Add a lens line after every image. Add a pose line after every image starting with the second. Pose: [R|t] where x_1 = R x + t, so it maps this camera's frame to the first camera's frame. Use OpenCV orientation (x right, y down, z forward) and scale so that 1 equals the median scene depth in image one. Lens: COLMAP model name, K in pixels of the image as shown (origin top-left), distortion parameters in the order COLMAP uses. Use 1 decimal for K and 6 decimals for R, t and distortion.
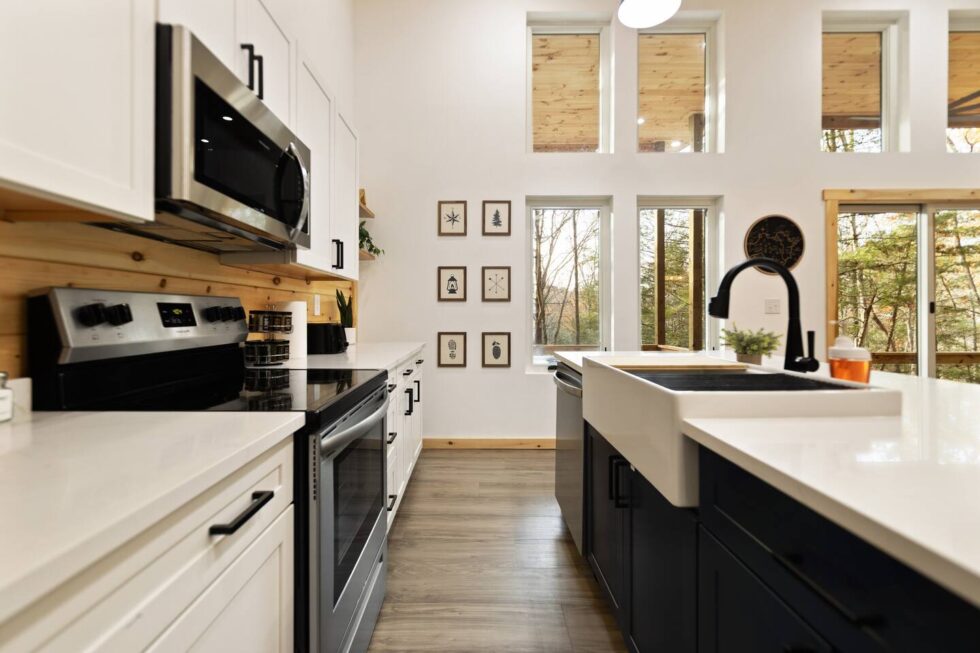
lens RADIAL K [[481.2, 0, 489.5], [0, 481.2, 325.0], [0, 0, 1]] dist [0.002526, 0.000452]
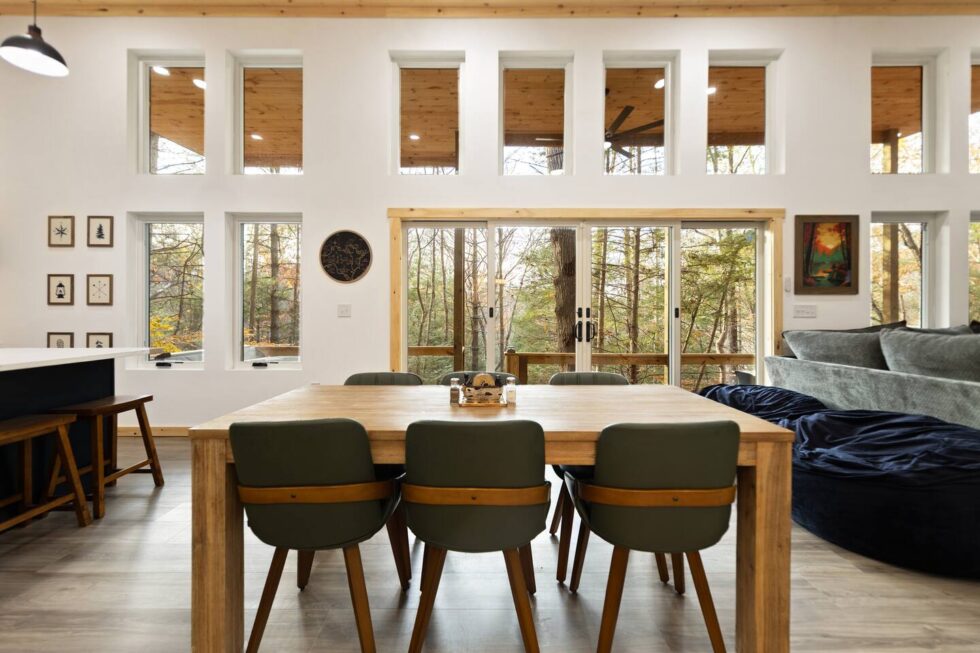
lens RADIAL K [[428.5, 0, 488.9], [0, 428.5, 326.2], [0, 0, 1]] dist [-0.001094, -0.000644]
pose [[0.999984, 0.005499, 0.001035, 0.926013], [-0.005496, 0.999983, -0.002028, -0.003197], [-0.001046, 0.002022, 0.999997, -0.003154]]
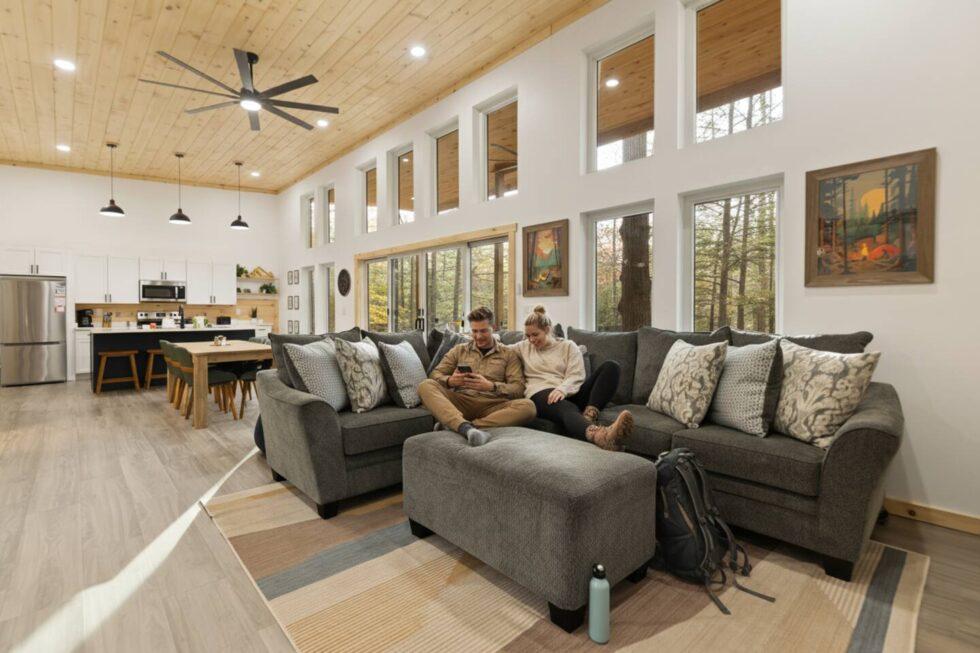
lens RADIAL K [[455.3, 0, 486.7], [0, 455.3, 319.5], [0, 0, 1]] dist [0.017014, 0.000358]
pose [[0.676496, 0.015466, -0.736284, 1.986638], [-0.006755, 0.999868, 0.014796, -0.027590], [0.736416, -0.005036, 0.676511, 0.063584]]
